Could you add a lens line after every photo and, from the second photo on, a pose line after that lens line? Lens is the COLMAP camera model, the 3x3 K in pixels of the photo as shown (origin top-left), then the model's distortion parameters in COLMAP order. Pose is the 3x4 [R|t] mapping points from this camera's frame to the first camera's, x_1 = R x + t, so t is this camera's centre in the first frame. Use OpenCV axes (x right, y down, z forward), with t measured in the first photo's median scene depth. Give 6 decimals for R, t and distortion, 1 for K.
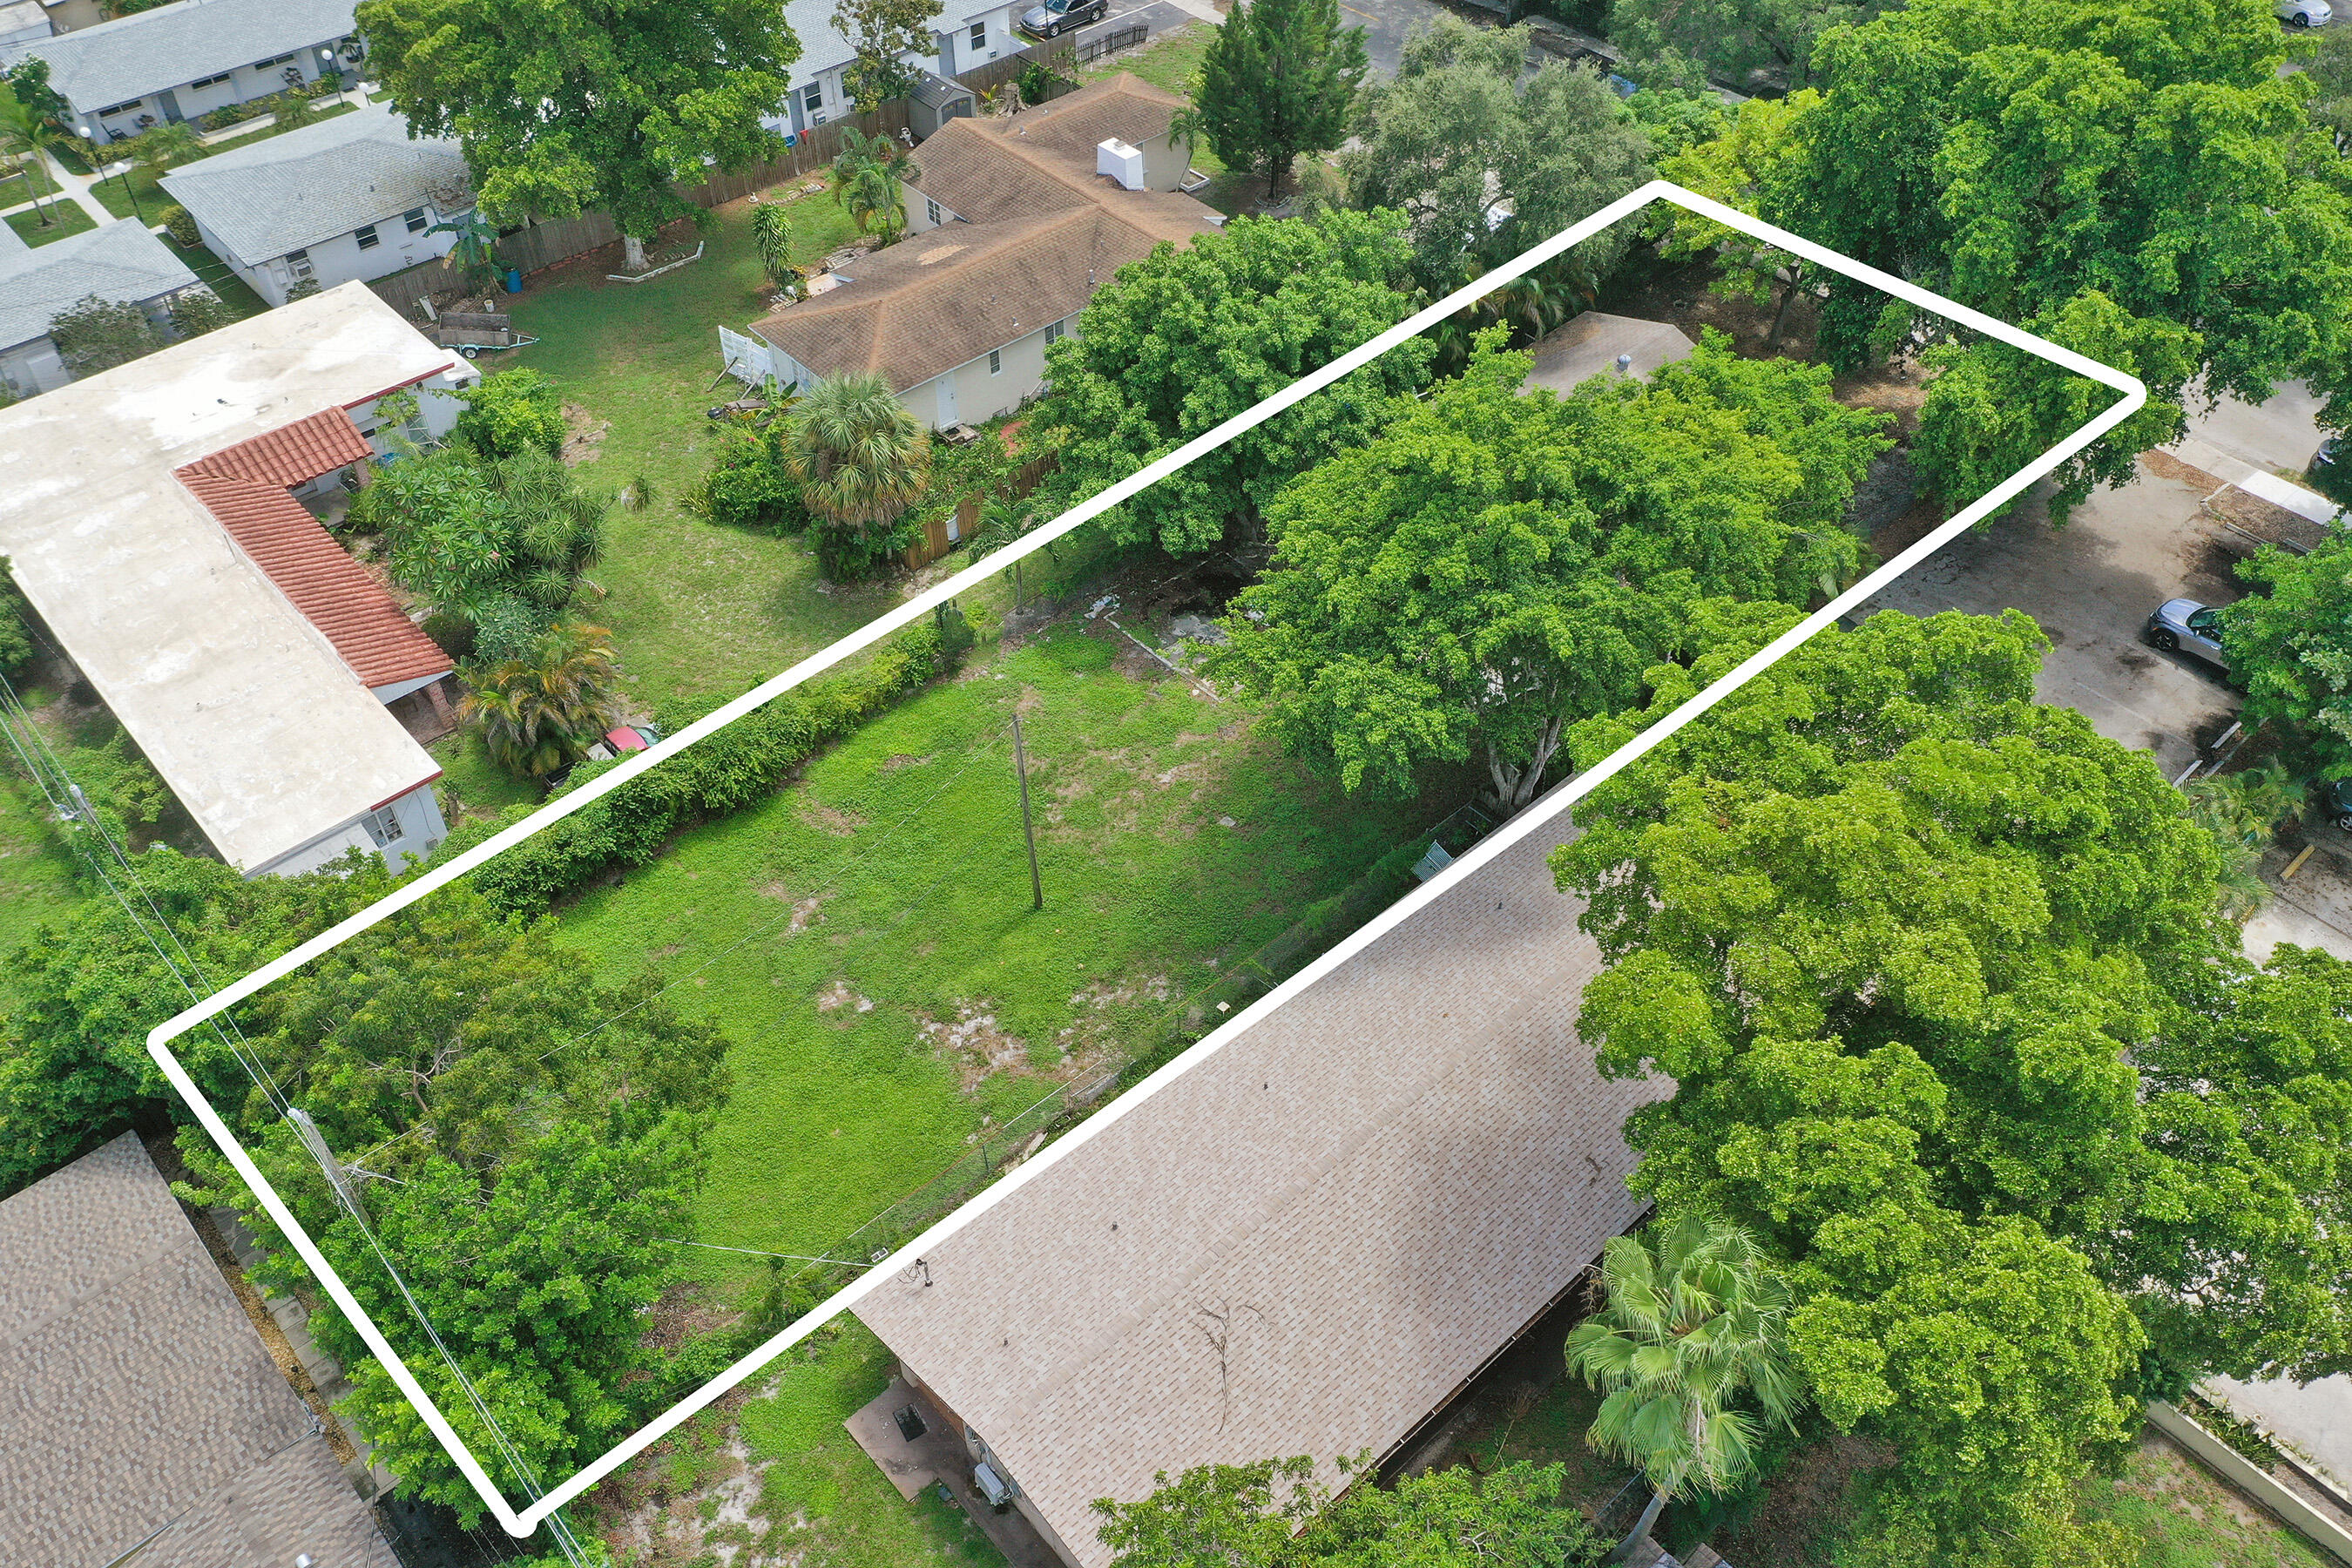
lens RADIAL K [[1895.9, 0, 1159.5], [0, 1895.9, 828.6], [0, 0, 1]] dist [0.001347, 0.002143]
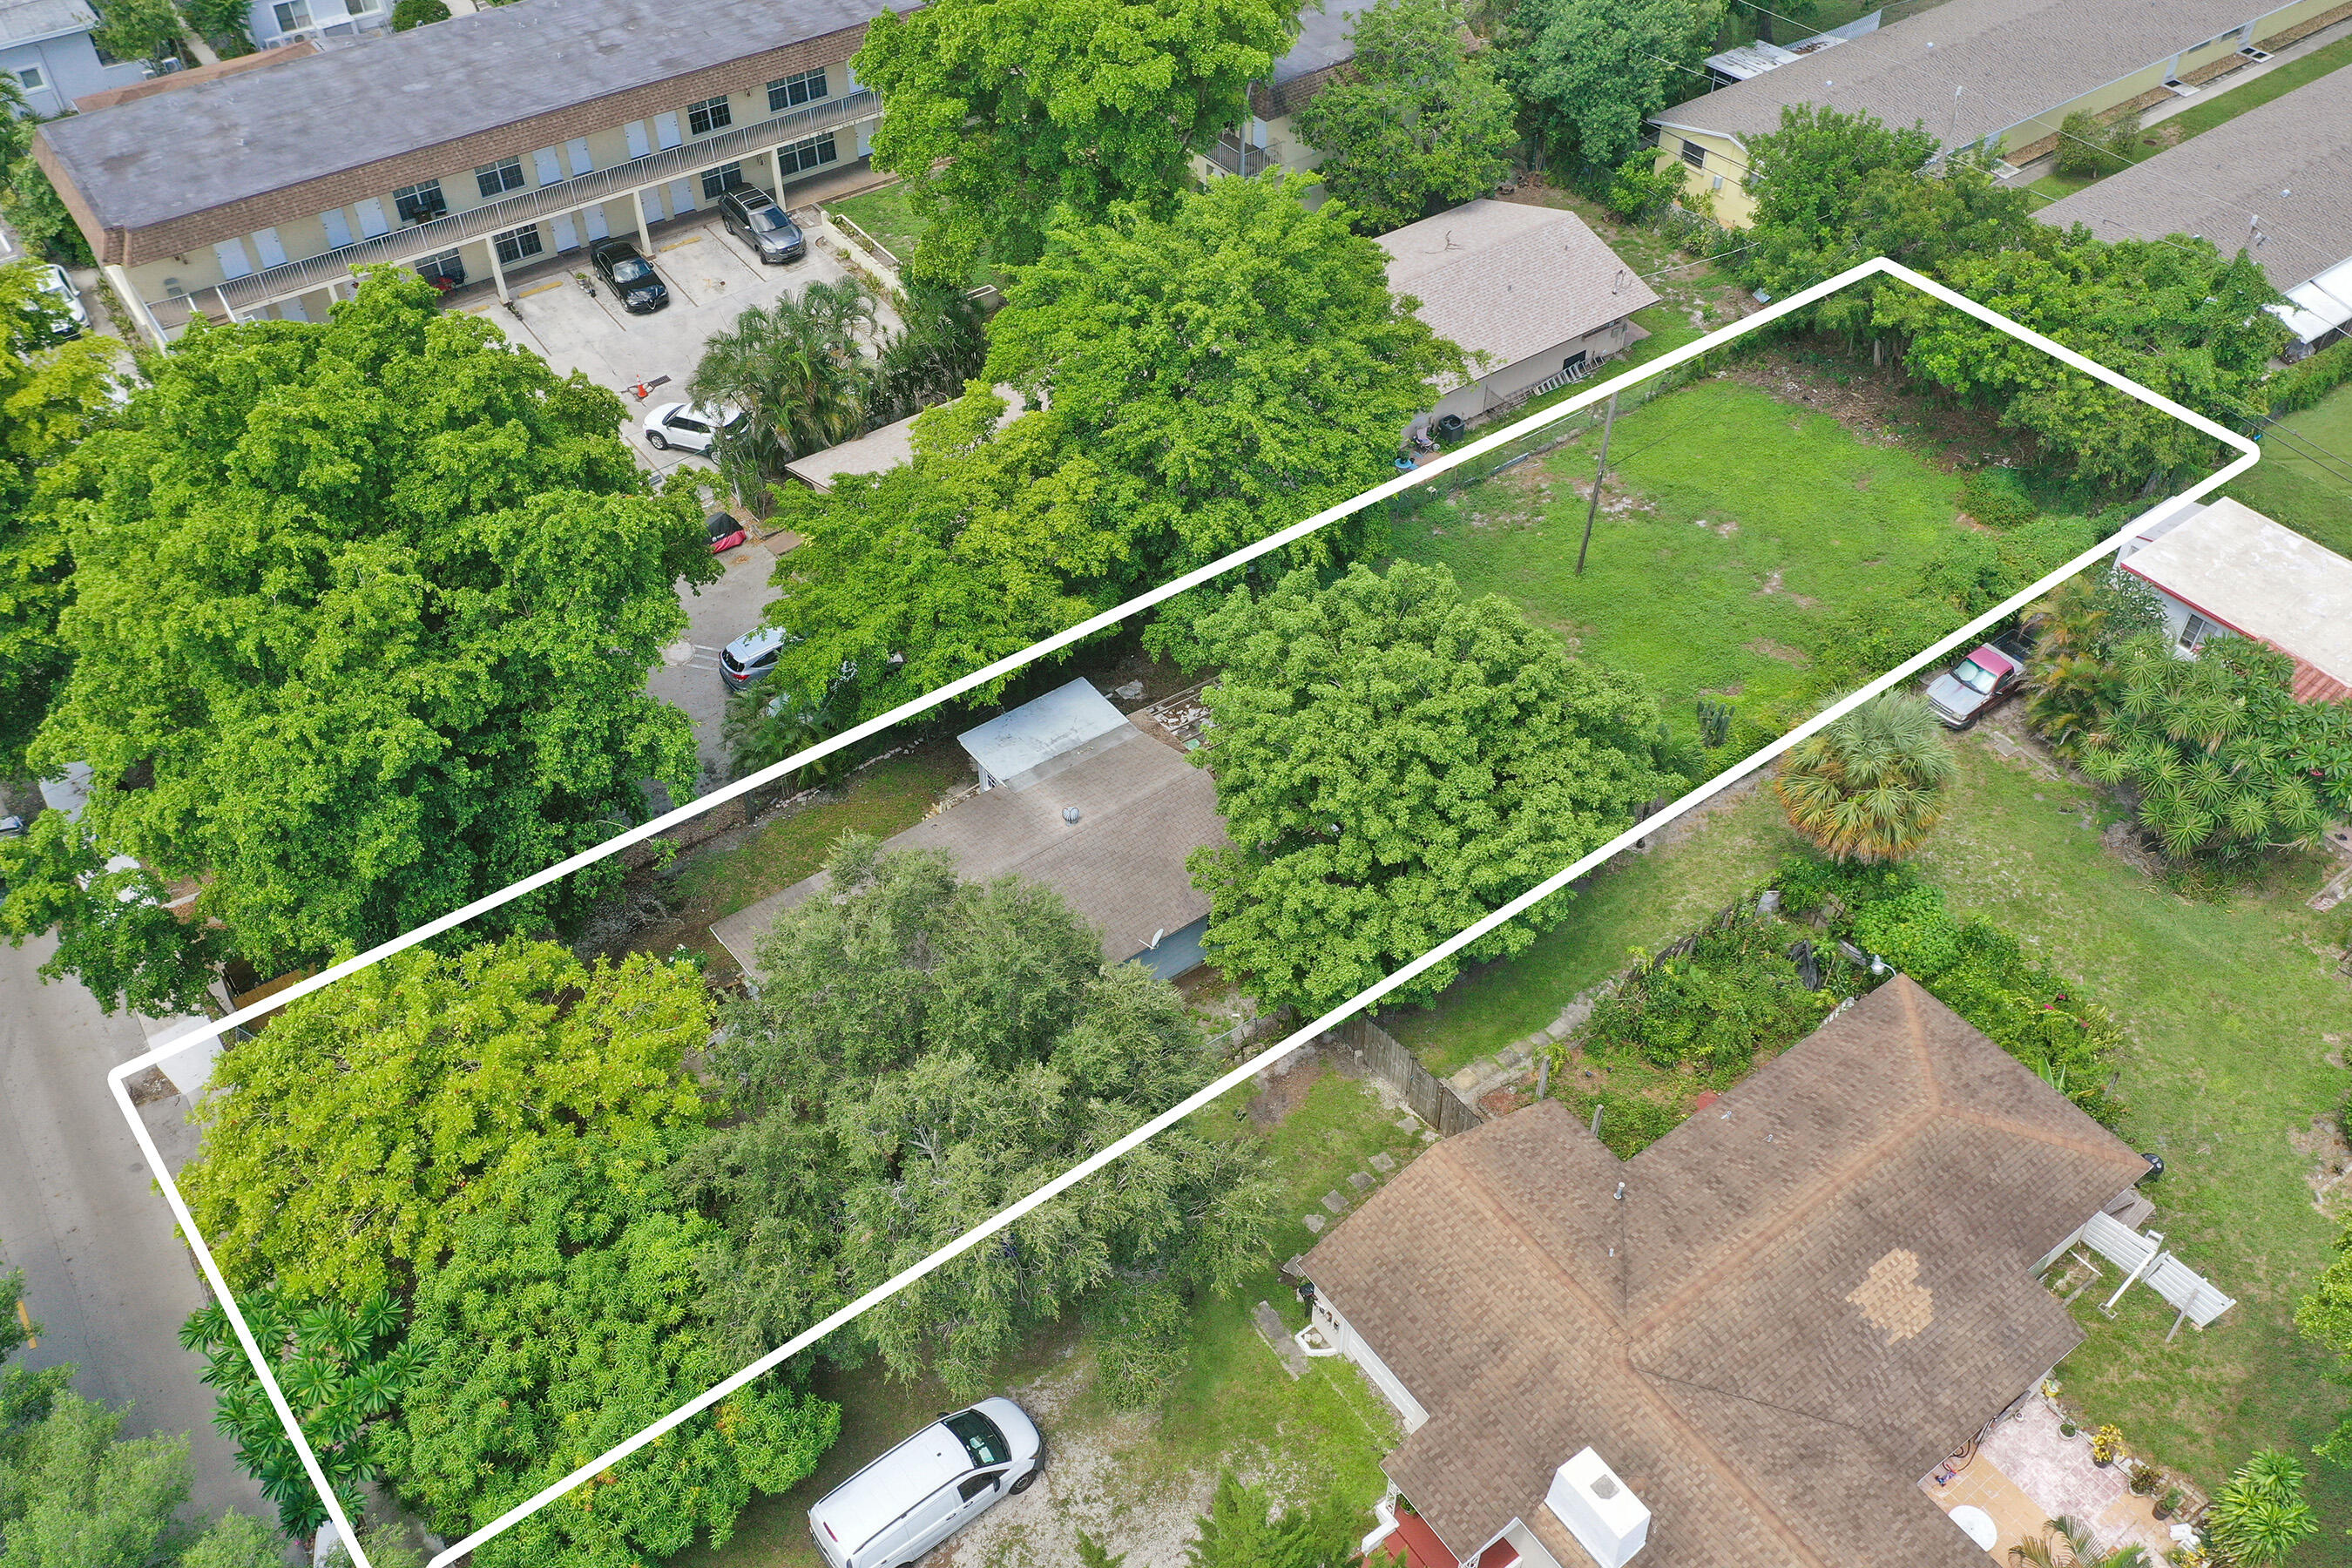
lens RADIAL K [[1887.7, 0, 1165.3], [0, 1887.7, 767.7], [0, 0, 1]] dist [-0.000464, -0.001260]
pose [[-0.994446, -0.060810, 0.085908, 0.091163], [0.086127, -0.000990, 0.996284, -1.221607], [-0.060499, 0.998149, 0.006222, 1.155234]]
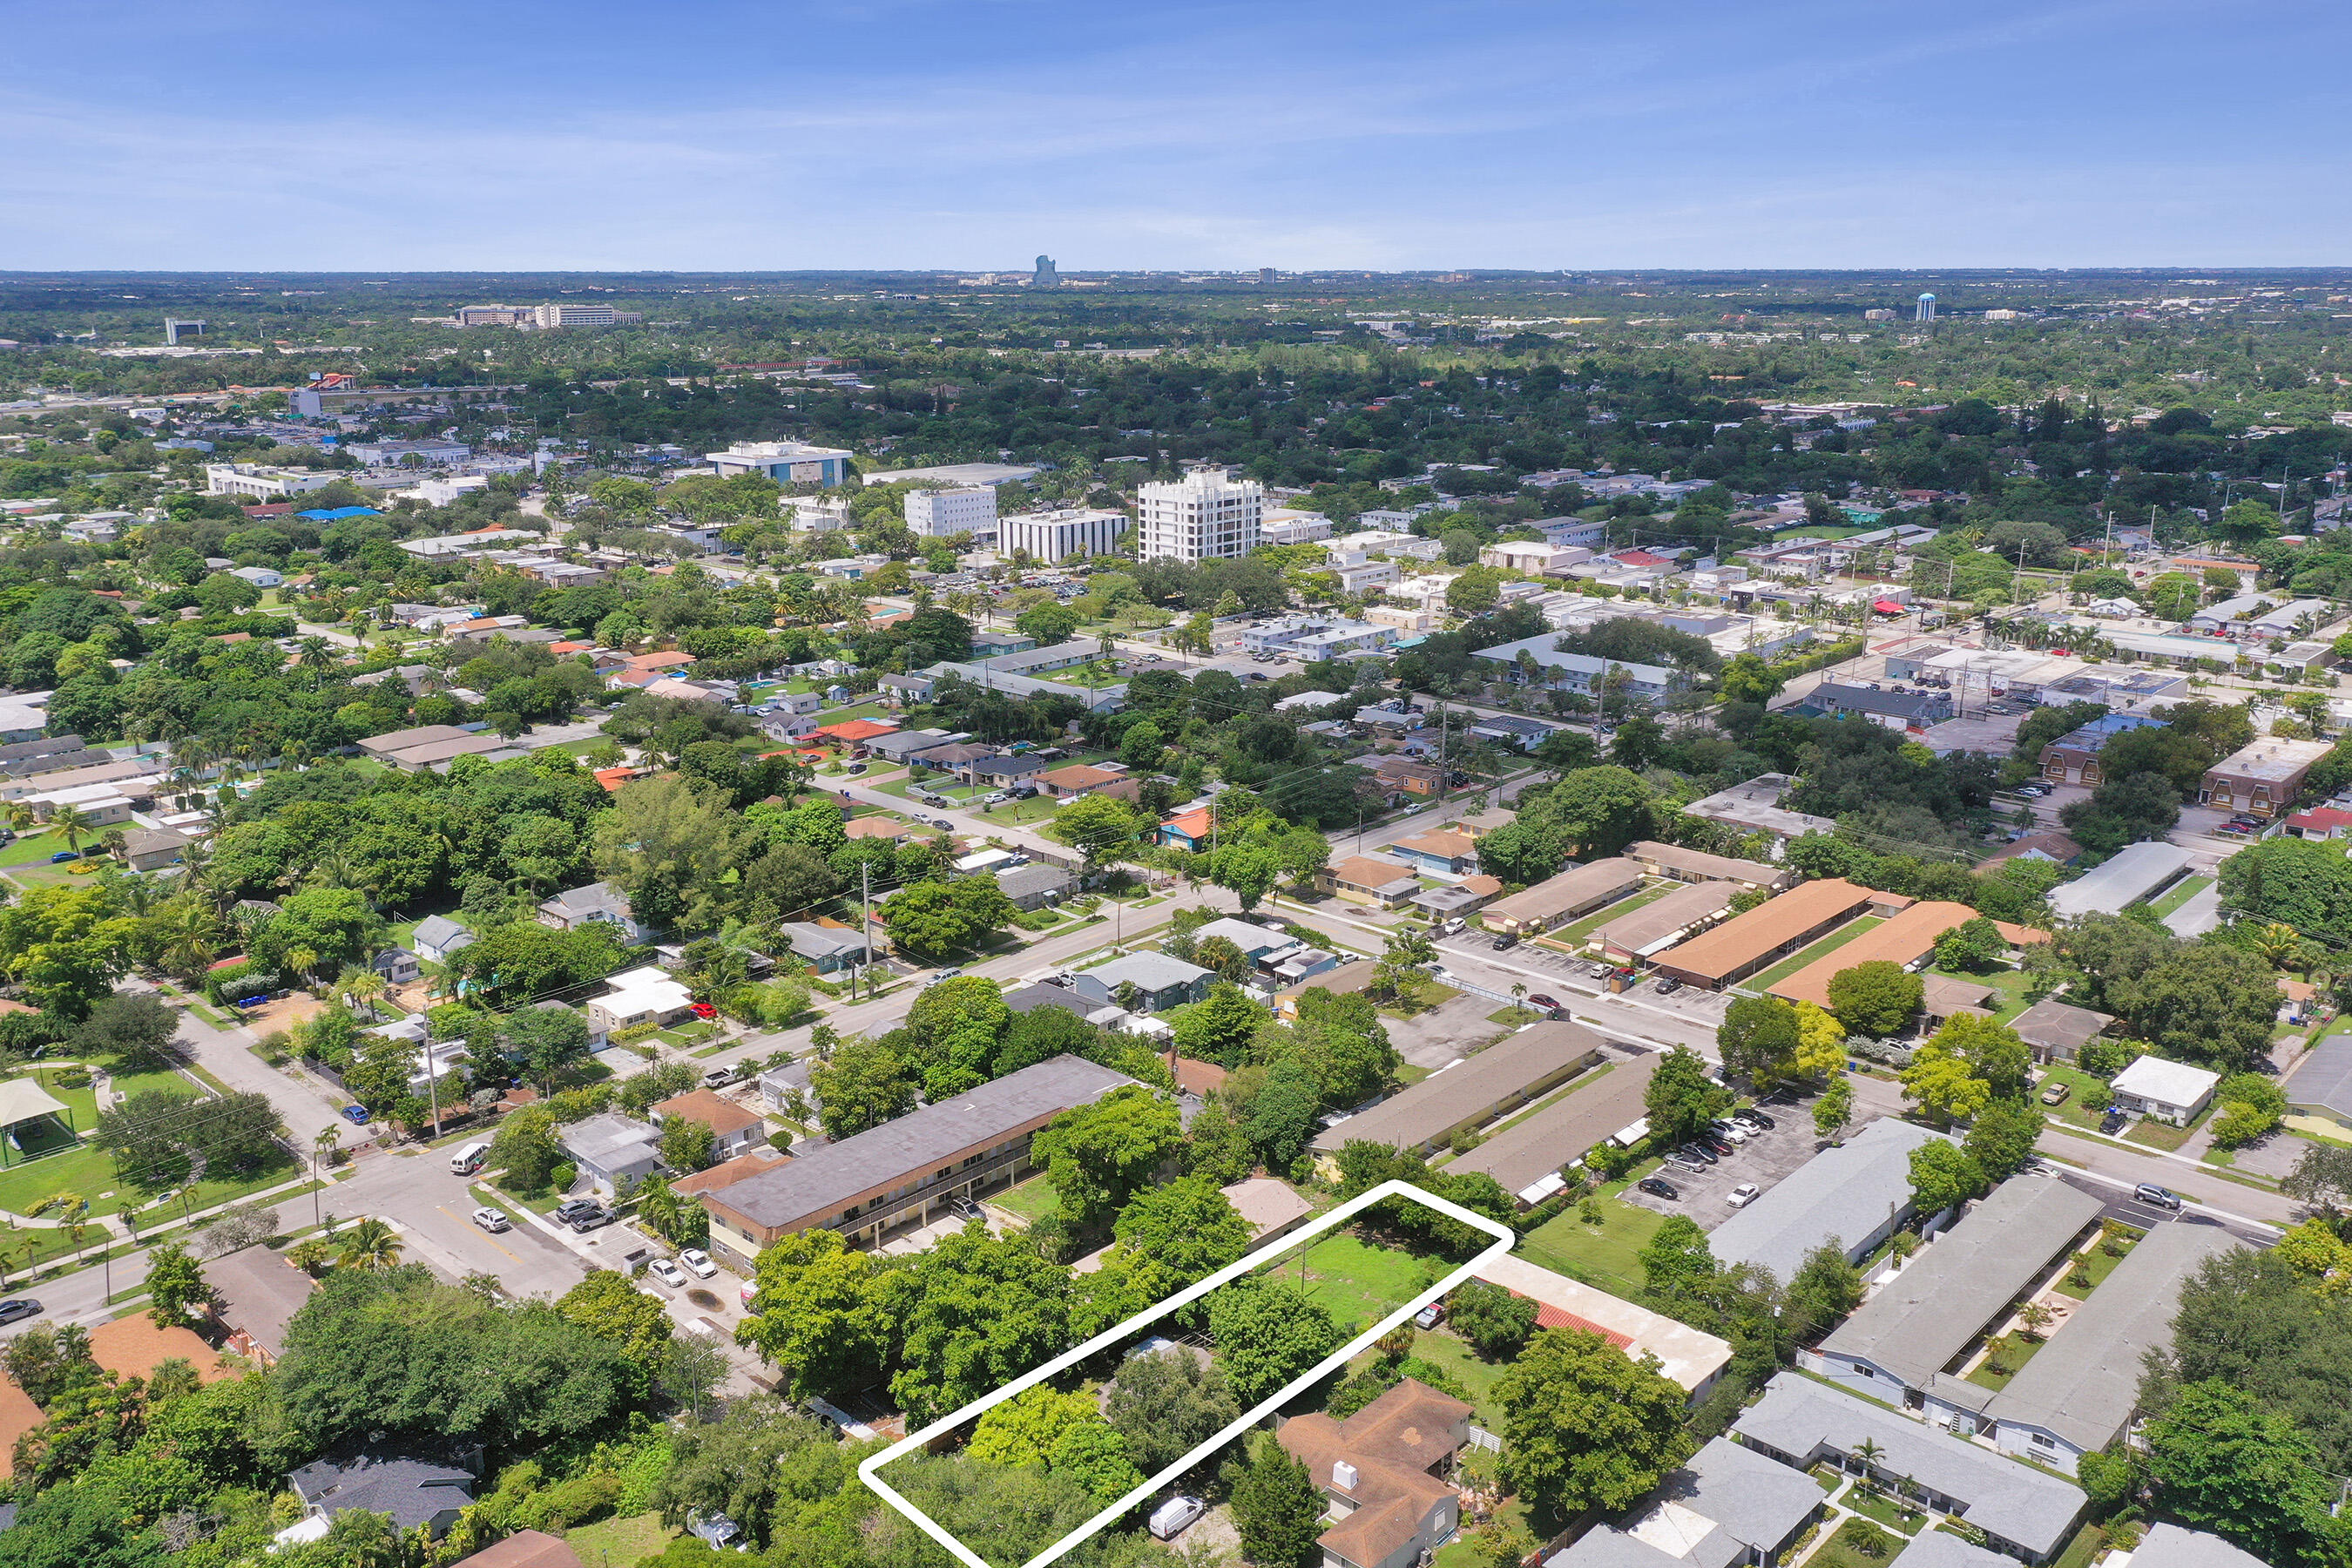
lens RADIAL K [[1942.5, 0, 1174.1], [0, 1942.5, 723.1], [0, 0, 1]] dist [0.004266, -0.002481]
pose [[-0.995984, 0.027491, -0.085210, 0.472389], [-0.059343, 0.509947, 0.858156, -3.735057], [0.067044, 0.859766, -0.506268, 1.945224]]
